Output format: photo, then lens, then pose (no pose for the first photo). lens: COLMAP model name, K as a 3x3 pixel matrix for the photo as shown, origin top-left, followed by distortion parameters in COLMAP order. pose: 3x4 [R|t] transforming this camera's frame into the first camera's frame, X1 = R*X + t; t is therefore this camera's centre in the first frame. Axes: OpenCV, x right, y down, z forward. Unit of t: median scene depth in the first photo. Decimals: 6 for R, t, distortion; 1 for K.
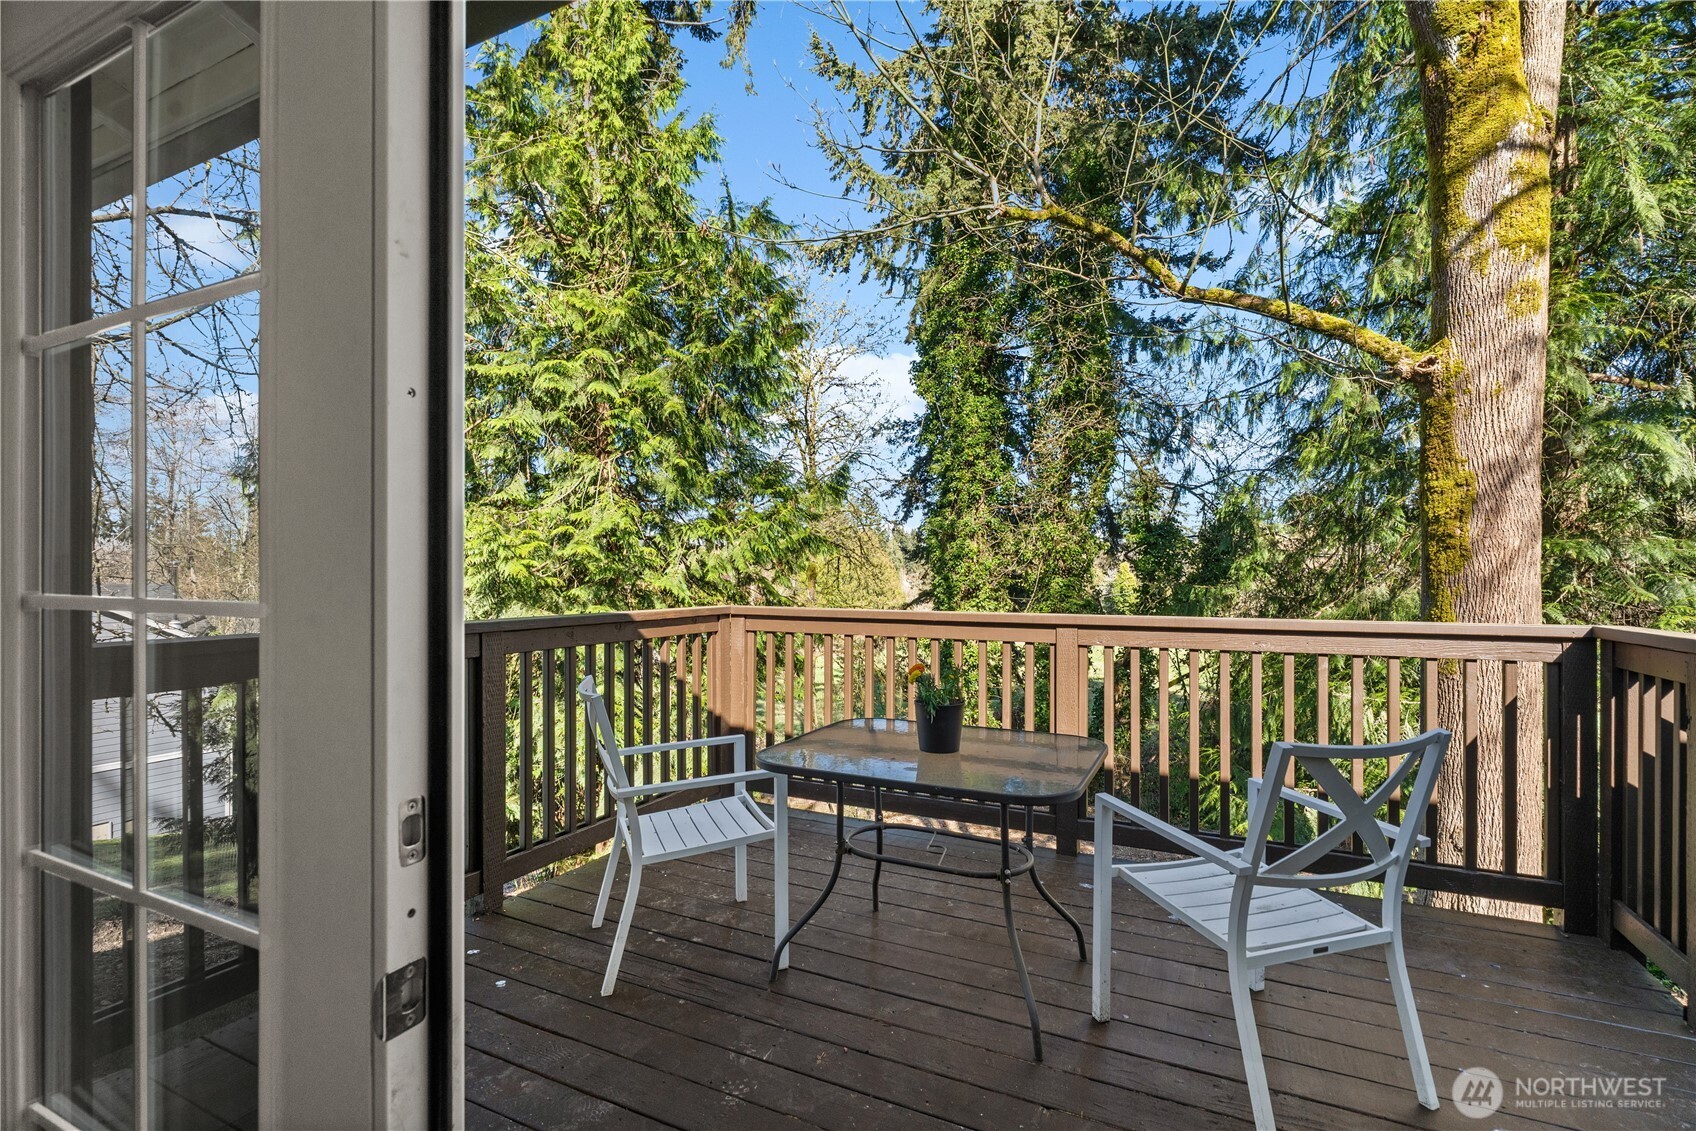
lens RADIAL K [[776.1, 0, 848.3], [0, 776.1, 574.2], [0, 0, 1]] dist [-0.001877, -0.000095]
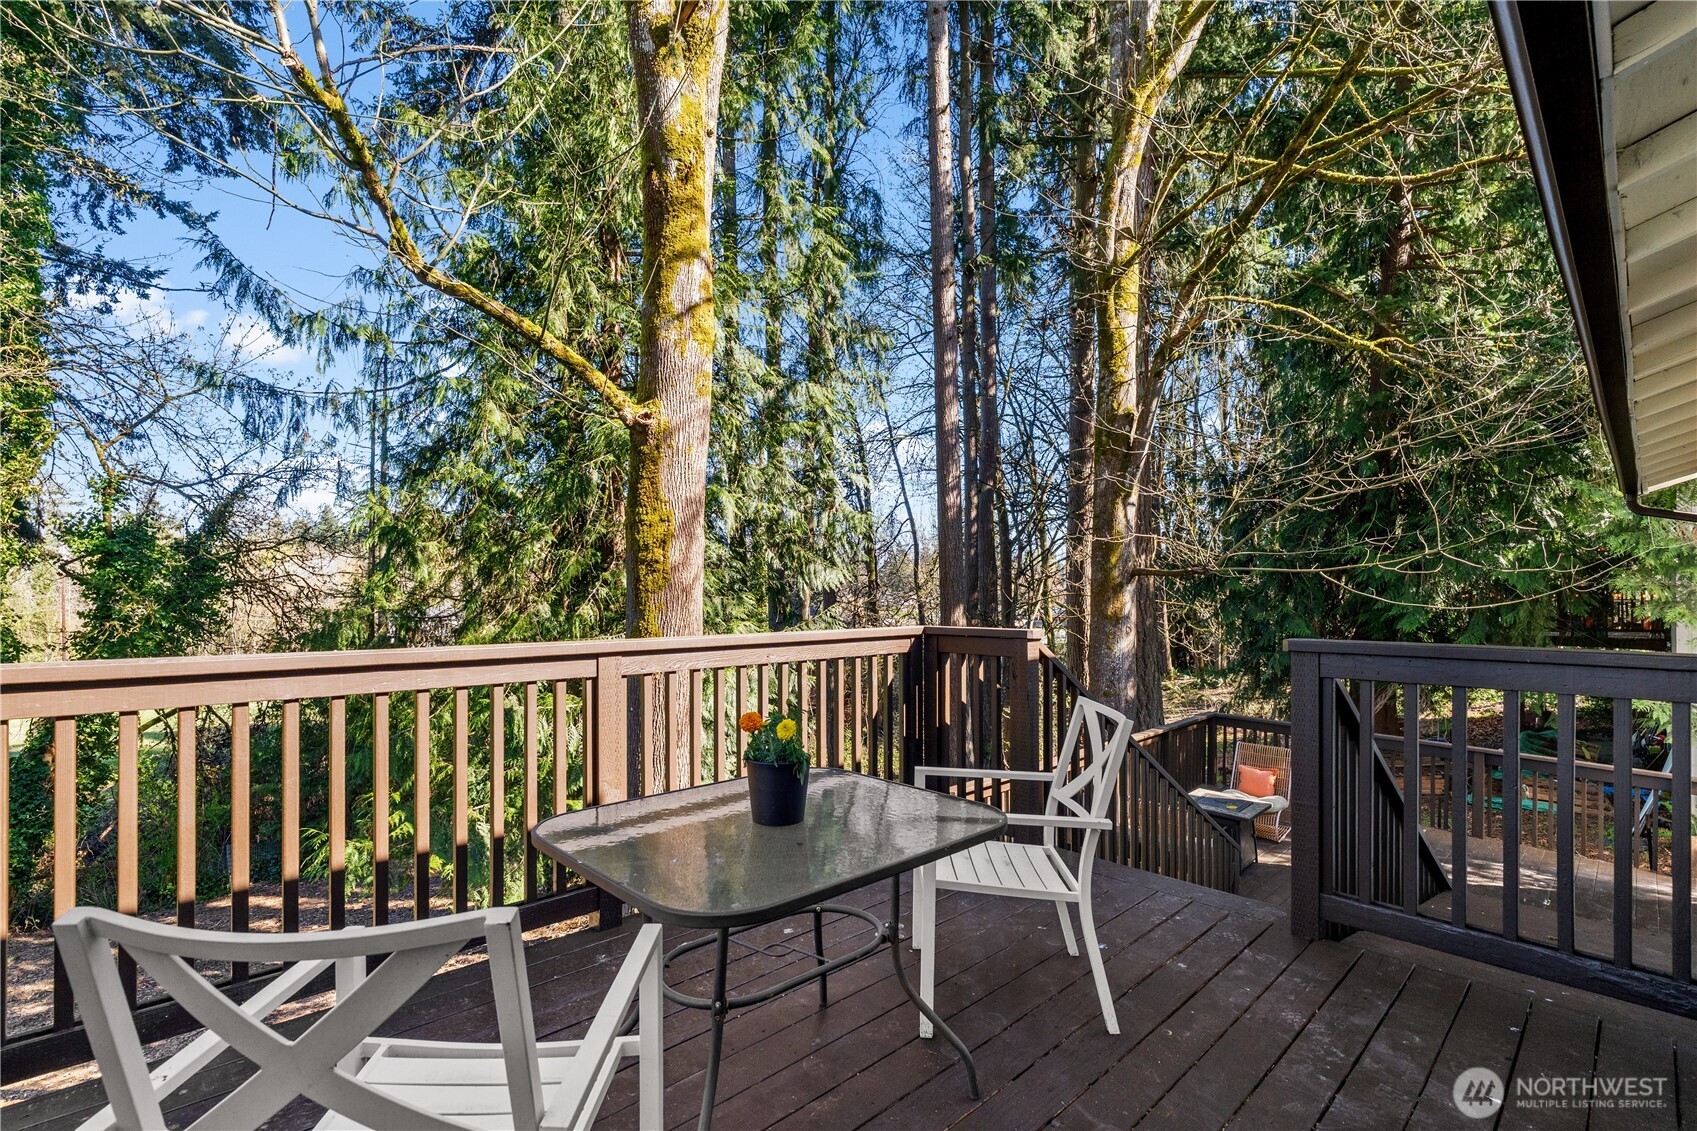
lens RADIAL K [[776.6, 0, 848.8], [0, 776.6, 574.2], [0, 0, 1]] dist [-0.001877, -0.000095]
pose [[0.348468, 0.023358, 0.937030, -0.255989], [0.000737, 0.999682, -0.025194, 0.001344], [-0.937320, 0.009470, 0.348340, 0.288097]]
